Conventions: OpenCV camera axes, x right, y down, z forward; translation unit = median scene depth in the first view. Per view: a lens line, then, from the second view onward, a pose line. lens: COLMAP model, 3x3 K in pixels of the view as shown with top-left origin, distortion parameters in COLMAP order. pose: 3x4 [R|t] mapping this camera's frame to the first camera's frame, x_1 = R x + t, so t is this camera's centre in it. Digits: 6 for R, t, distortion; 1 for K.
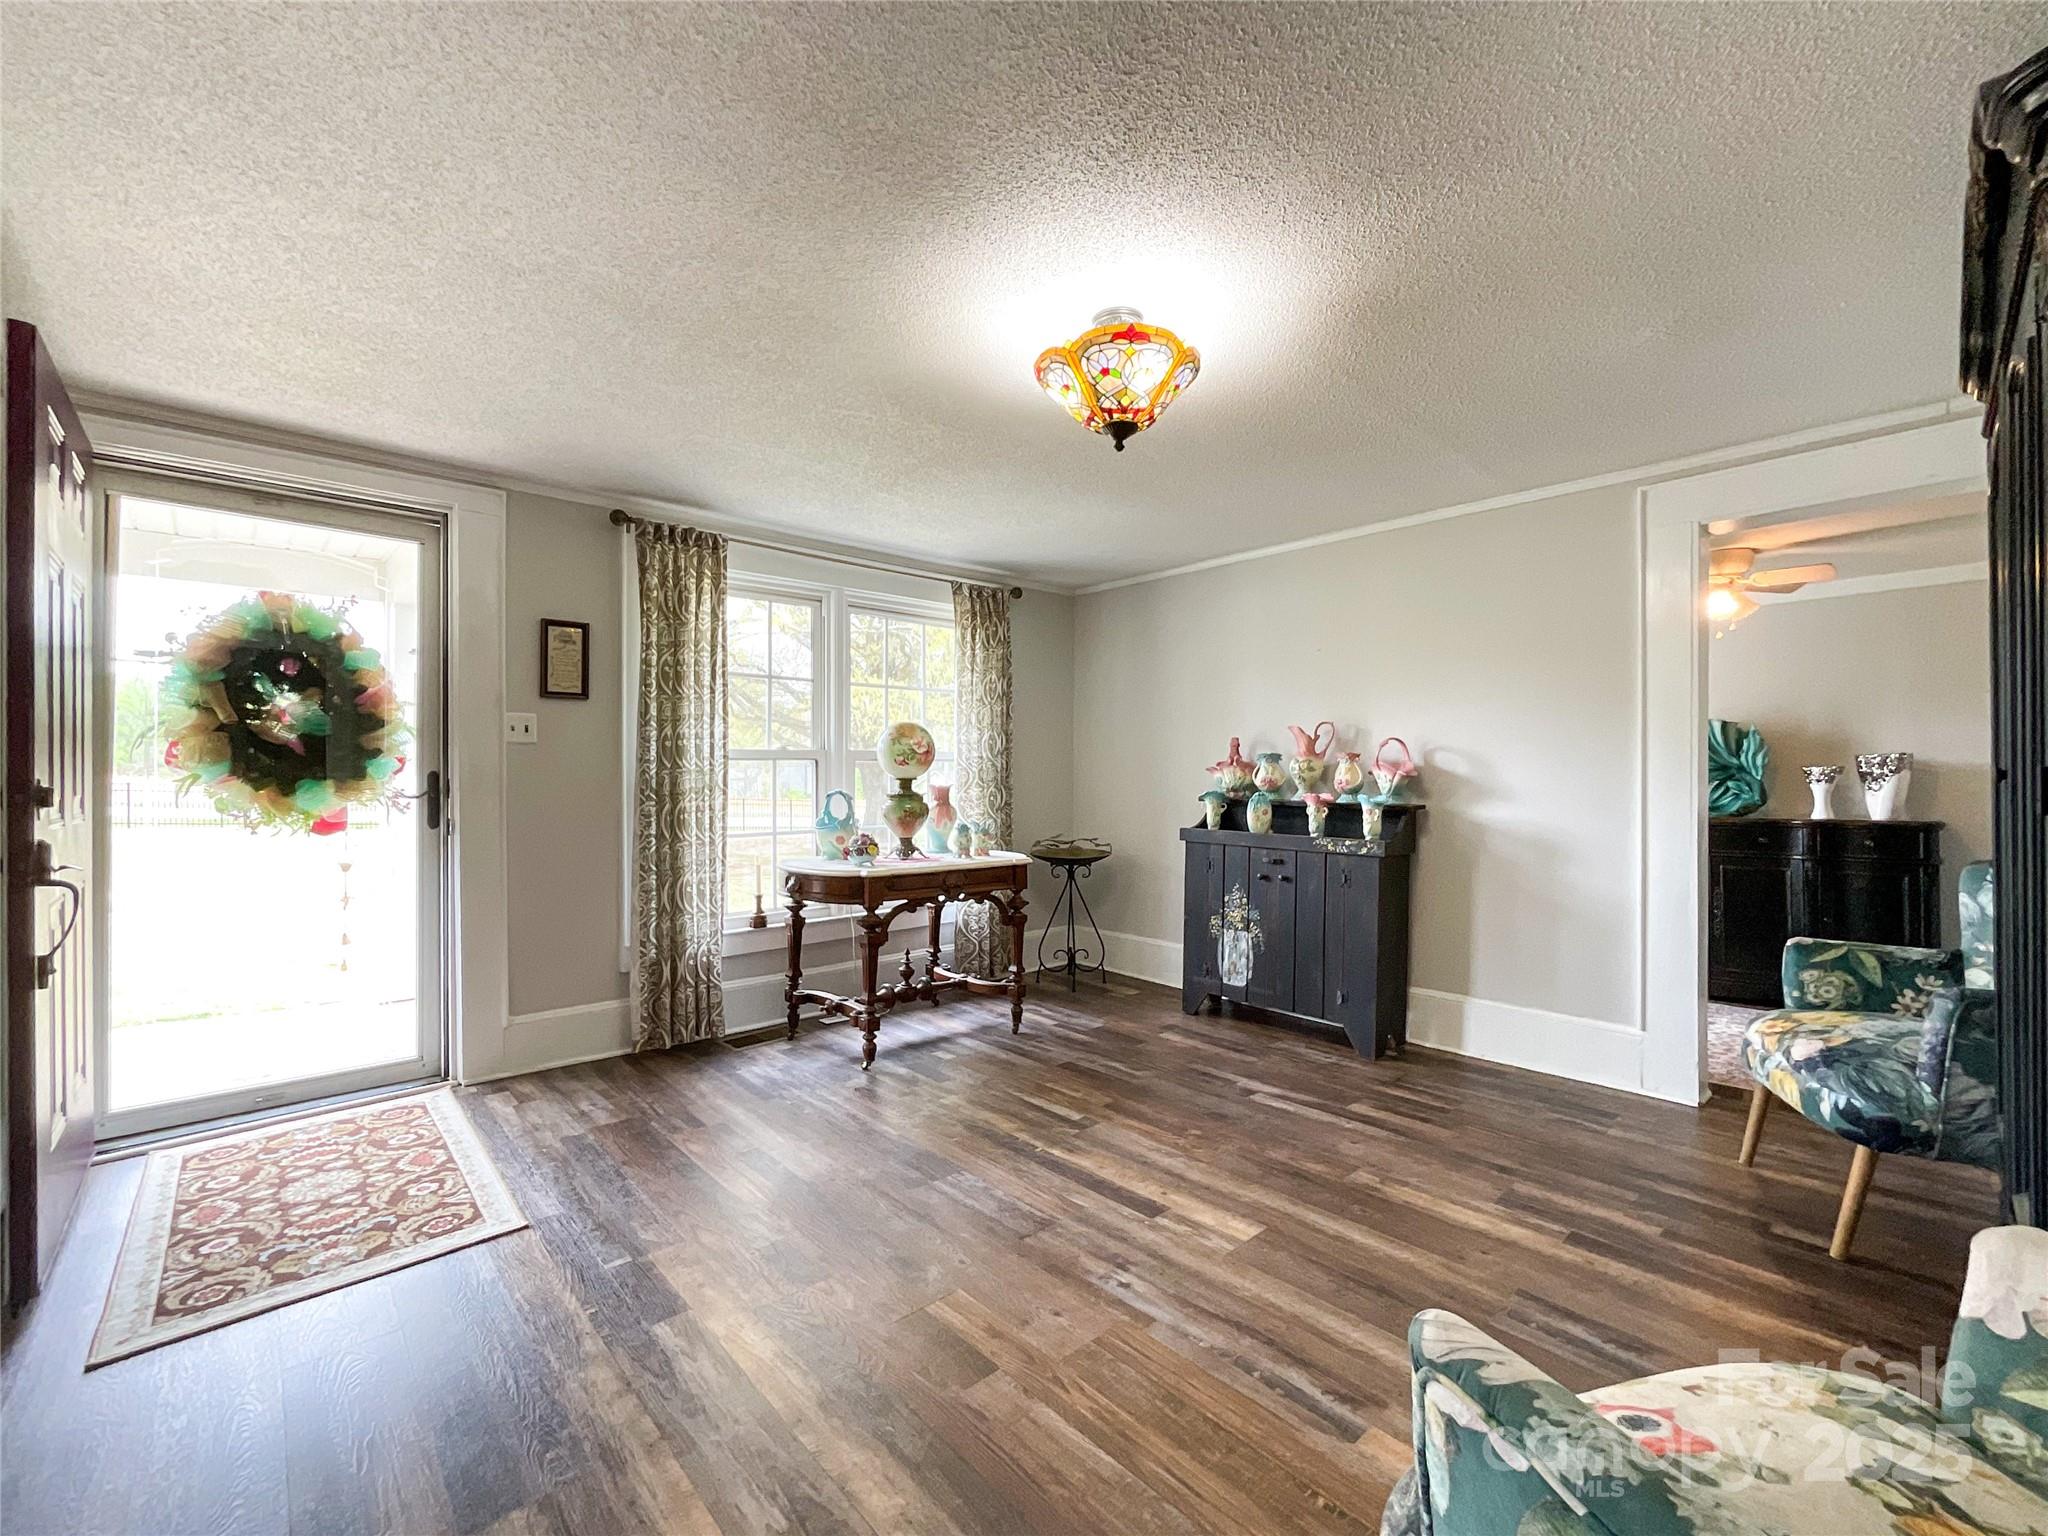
lens RADIAL K [[869.0, 0, 1011.9], [0, 869.0, 774.3], [0, 0, 1]] dist [-0.016443, 0.005058]
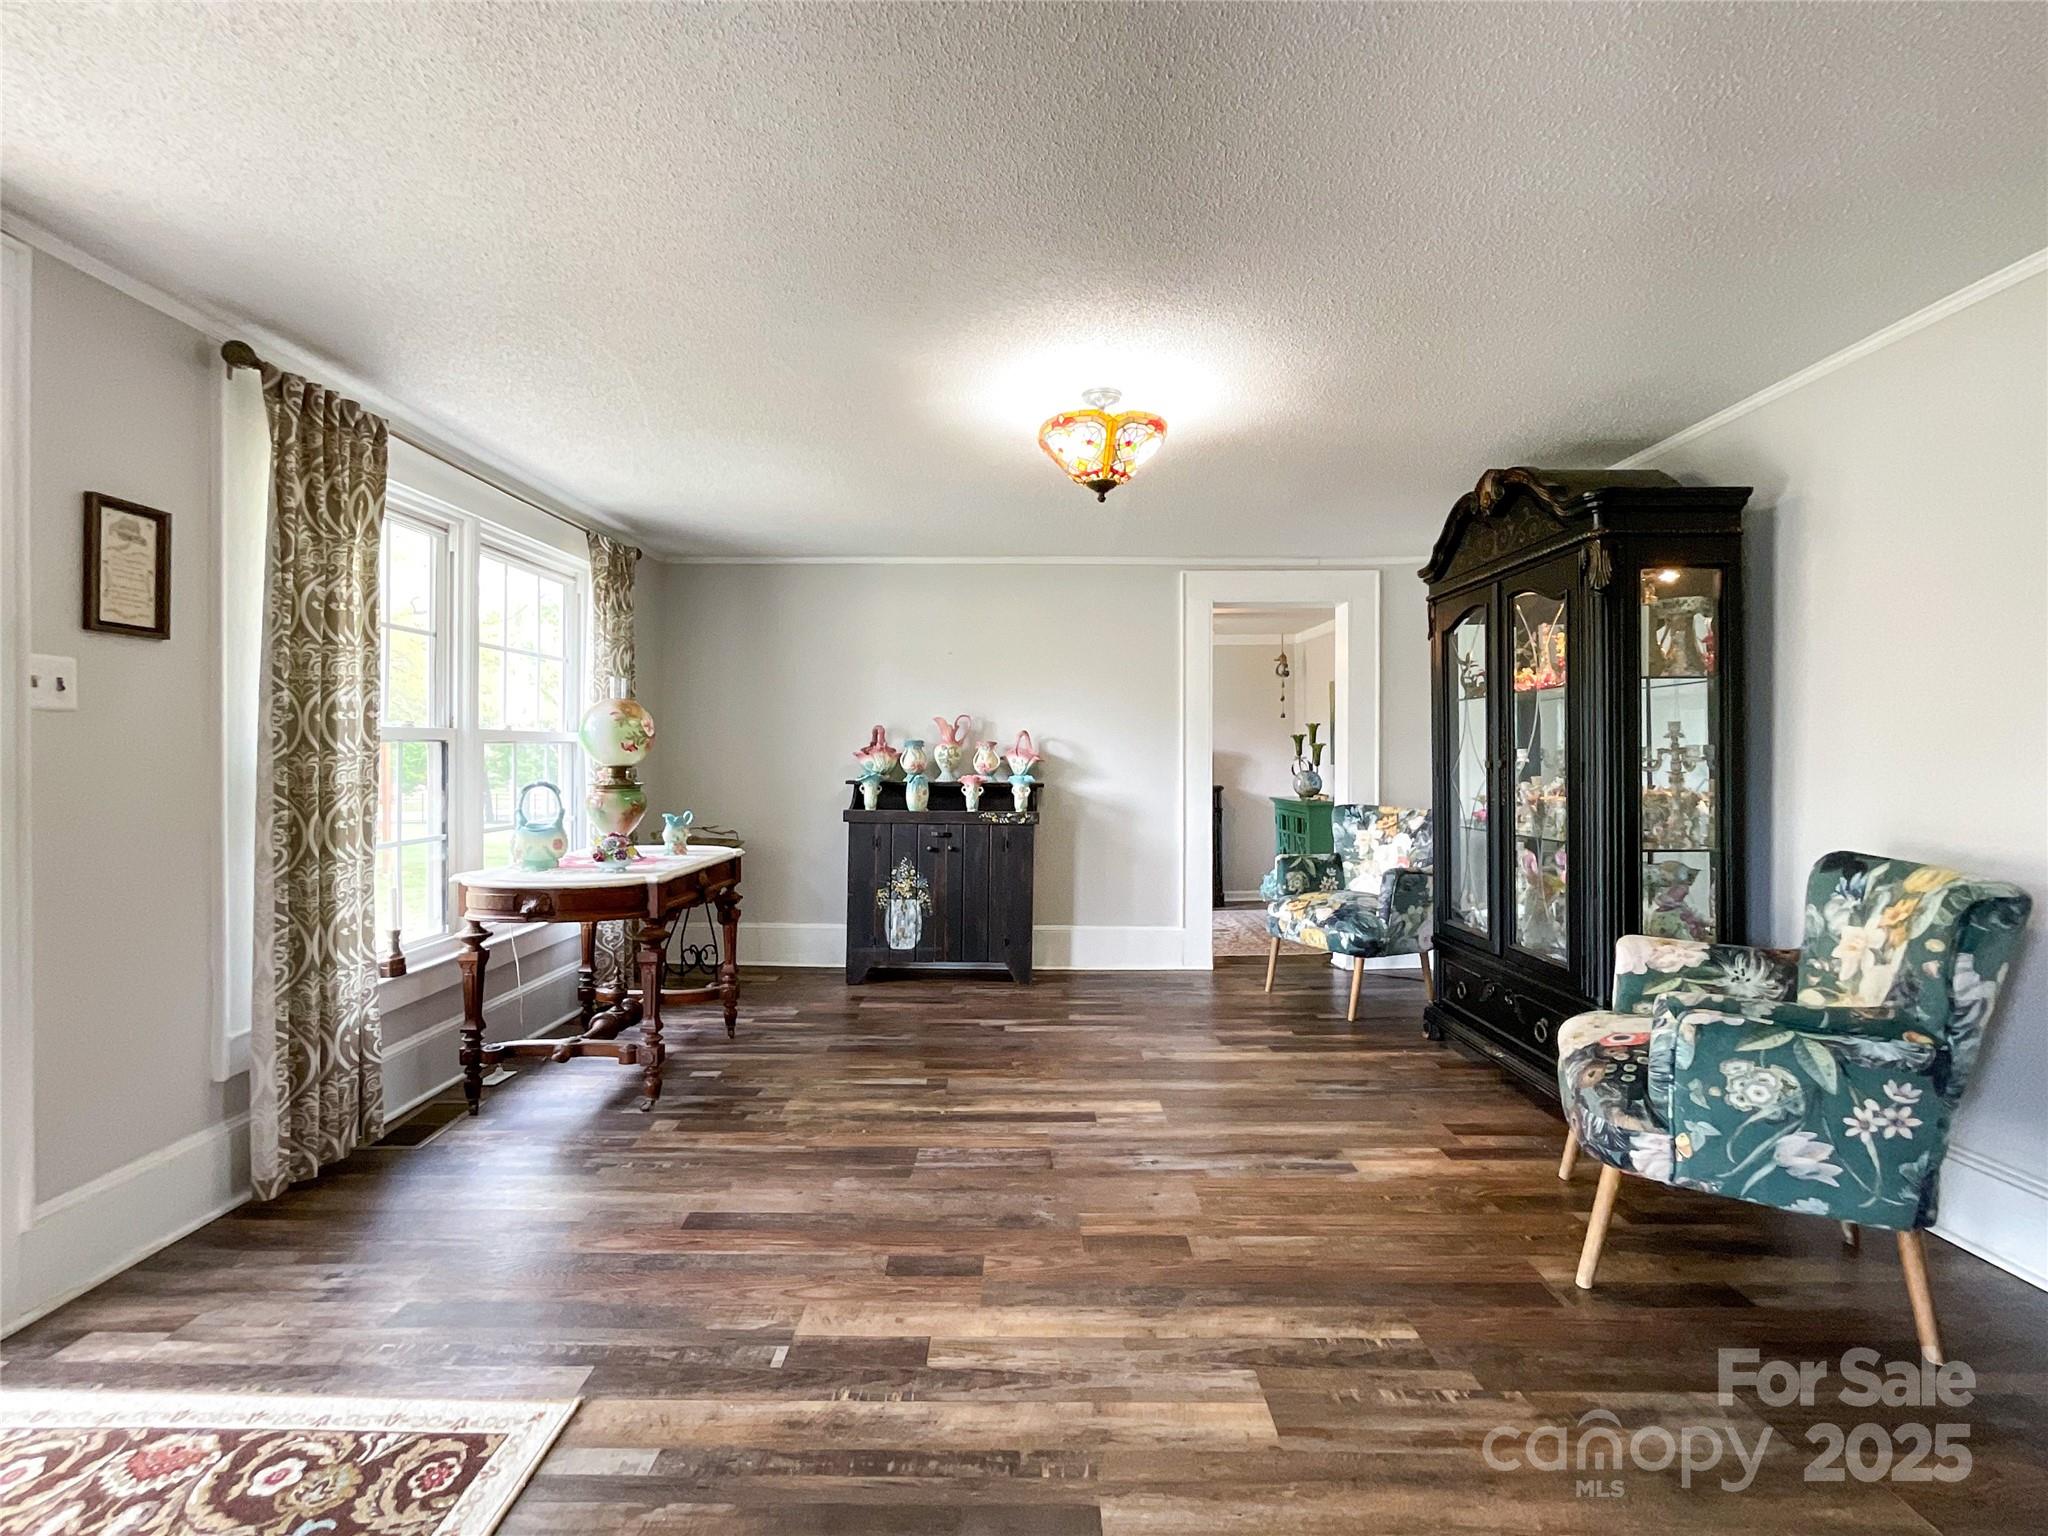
lens RADIAL K [[869.0, 0, 1032.0], [0, 869.0, 752.9], [0, 0, 1]] dist [-0.016443, 0.005058]
pose [[0.666382, 0.002362, 0.745607, -0.526701], [-0.002761, 0.999996, -0.000700, -0.009260], [-0.745606, -0.001592, 0.666386, 0.153880]]
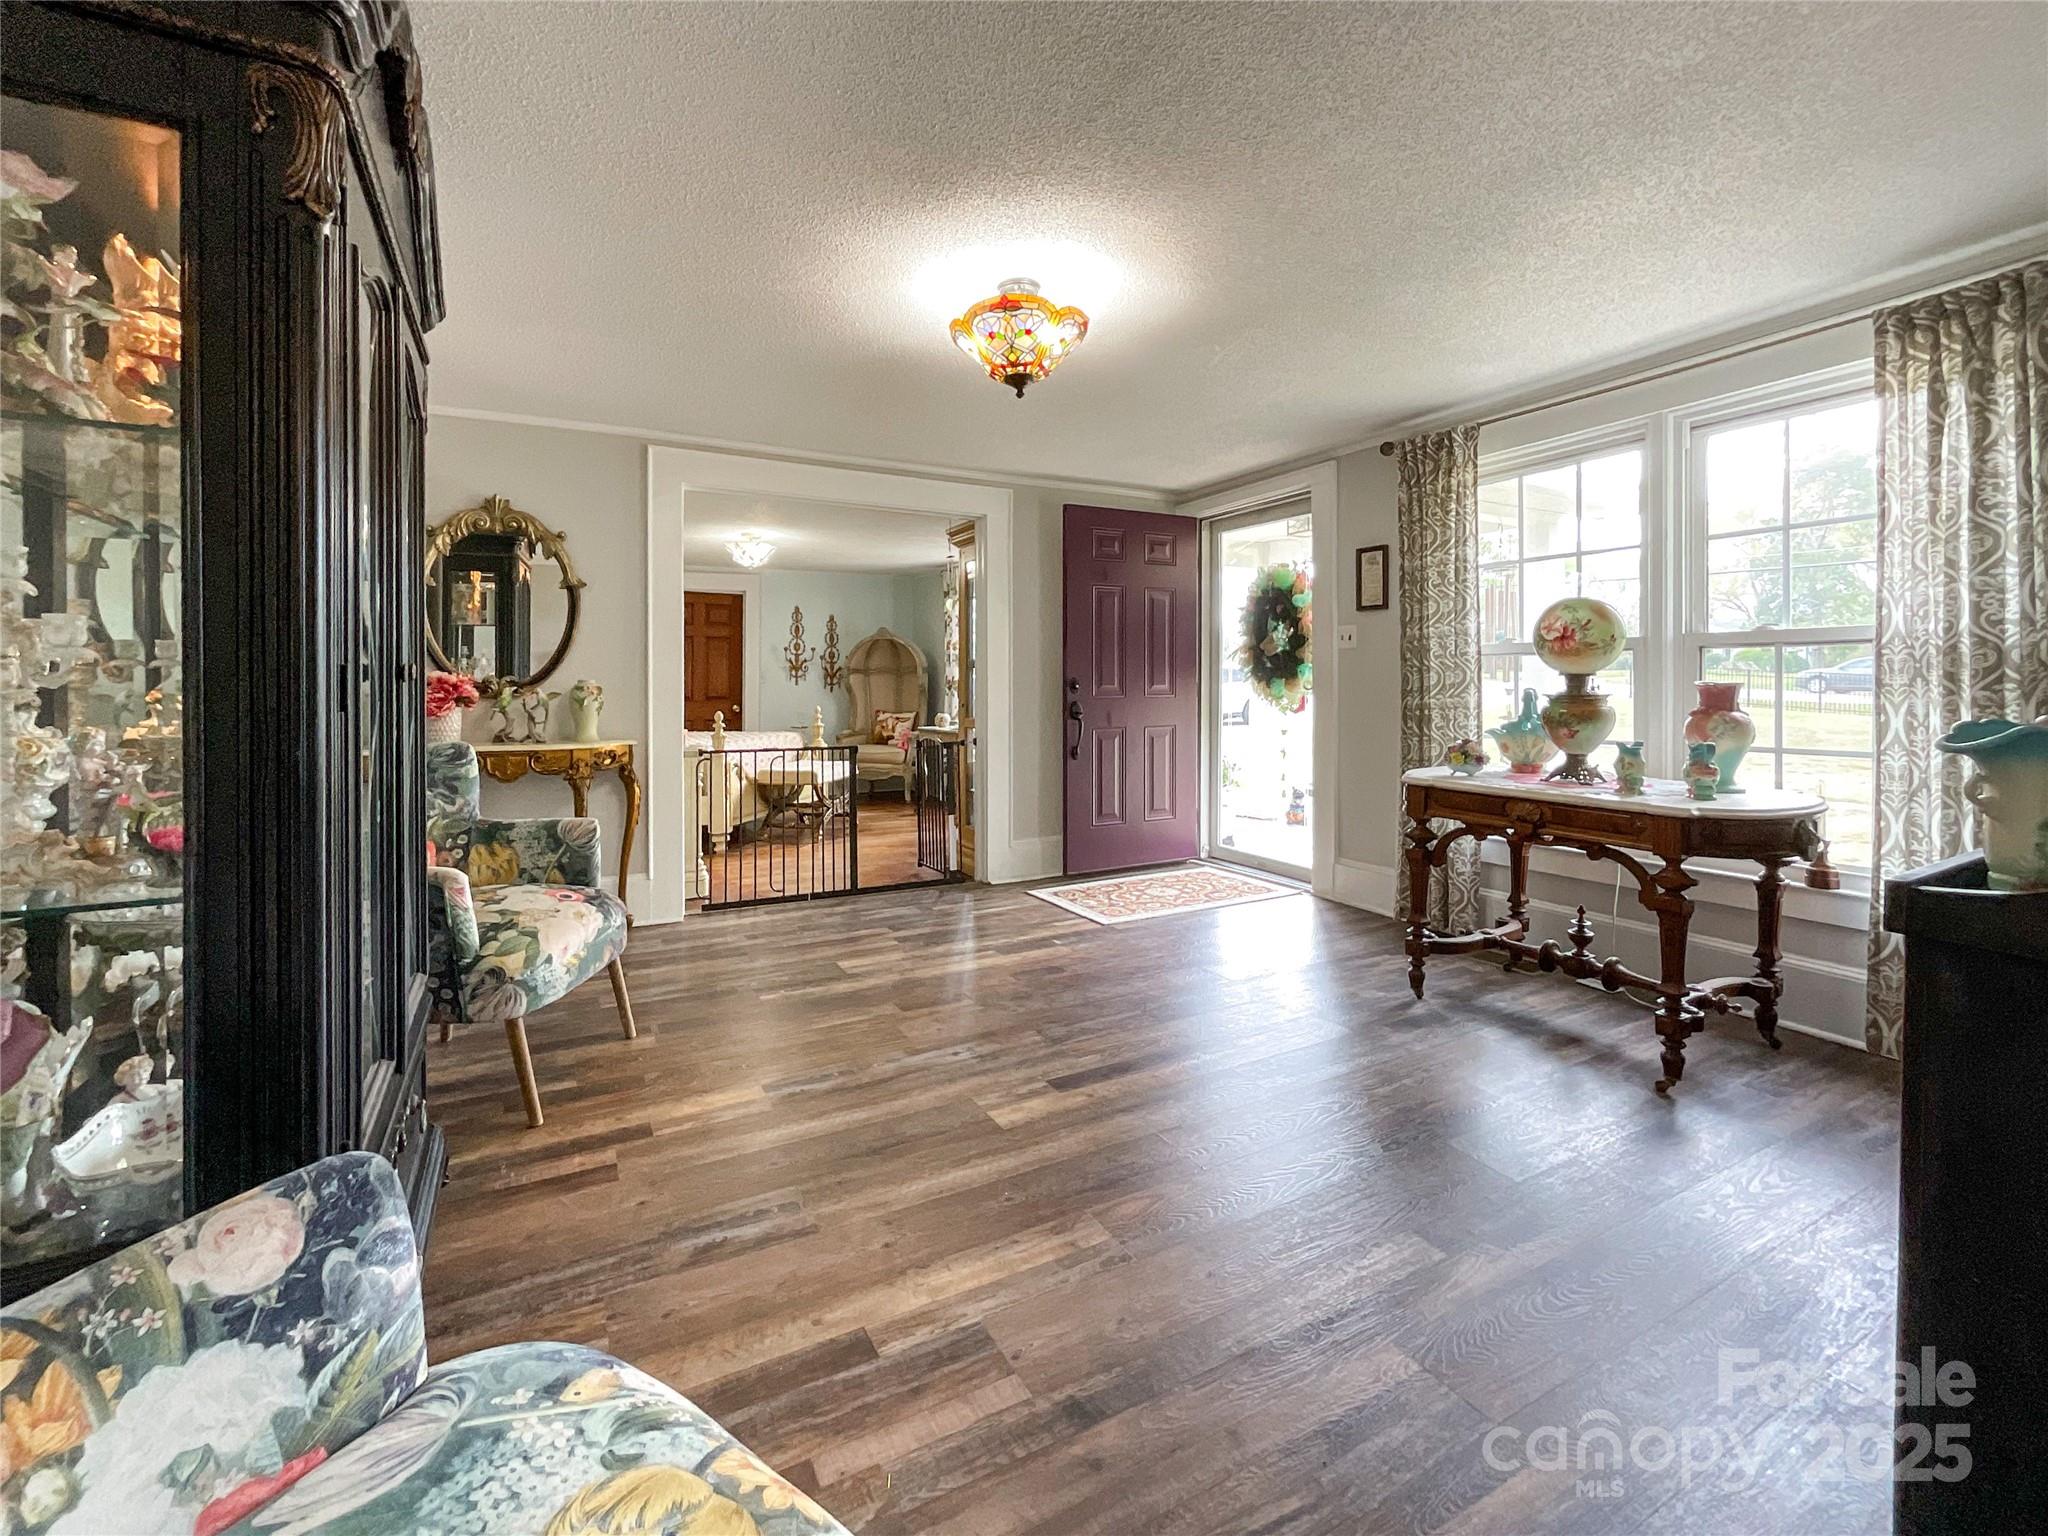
lens RADIAL K [[869.0, 0, 994.5], [0, 869.0, 683.0], [0, 0, 1]] dist [-0.016443, 0.005058]
pose [[-0.255526, 0.004495, -0.966792, 0.779028], [0.008432, 0.999962, 0.002420, 0.007612], [0.966765, -0.007534, -0.255554, 0.776143]]
